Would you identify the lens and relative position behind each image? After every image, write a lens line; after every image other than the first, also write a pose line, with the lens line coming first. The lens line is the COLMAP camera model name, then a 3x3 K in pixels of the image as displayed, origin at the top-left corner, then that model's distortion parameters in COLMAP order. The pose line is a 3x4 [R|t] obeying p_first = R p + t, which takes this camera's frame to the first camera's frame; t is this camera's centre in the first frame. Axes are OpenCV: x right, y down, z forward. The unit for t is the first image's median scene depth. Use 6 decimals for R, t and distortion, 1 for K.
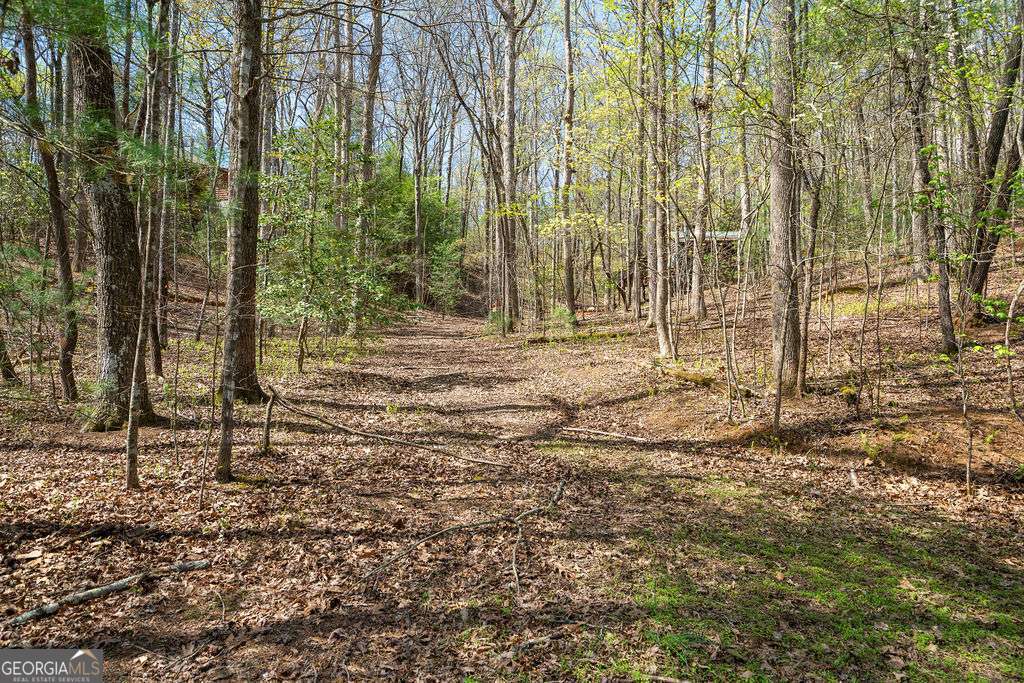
lens RADIAL K [[663.3, 0, 514.2], [0, 663.3, 346.5], [0, 0, 1]] dist [0.025493, 0.001053]
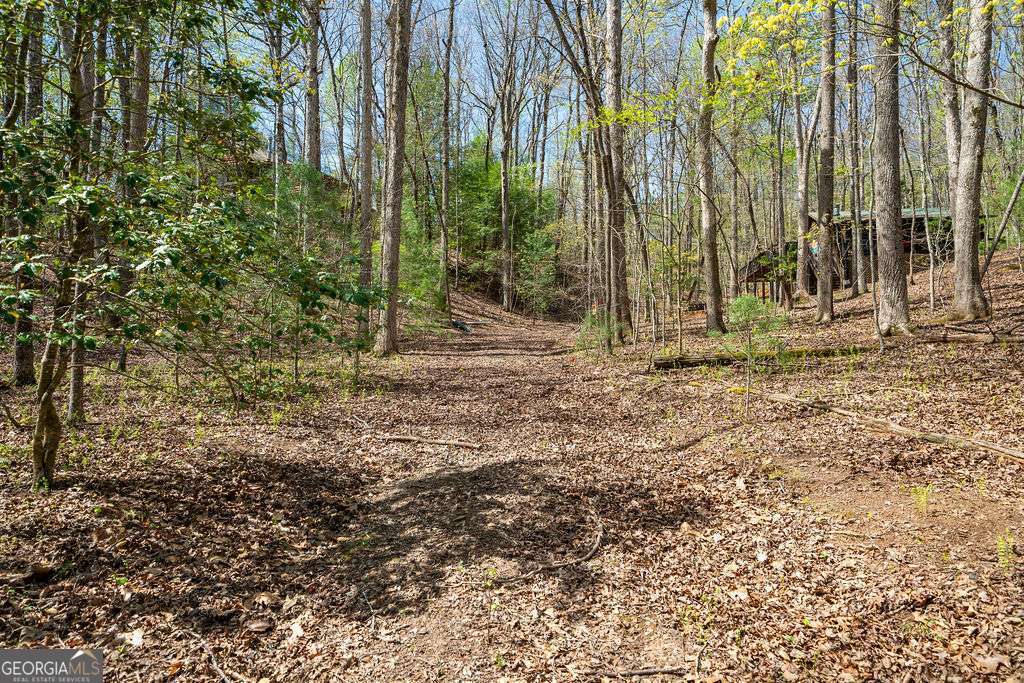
lens RADIAL K [[663.3, 0, 514.2], [0, 663.3, 346.5], [0, 0, 1]] dist [0.025493, 0.001053]
pose [[0.988387, -0.008871, -0.151699, -0.004020], [0.007811, 0.999941, -0.007585, -0.006839], [0.151758, 0.006312, 0.988398, 0.159845]]
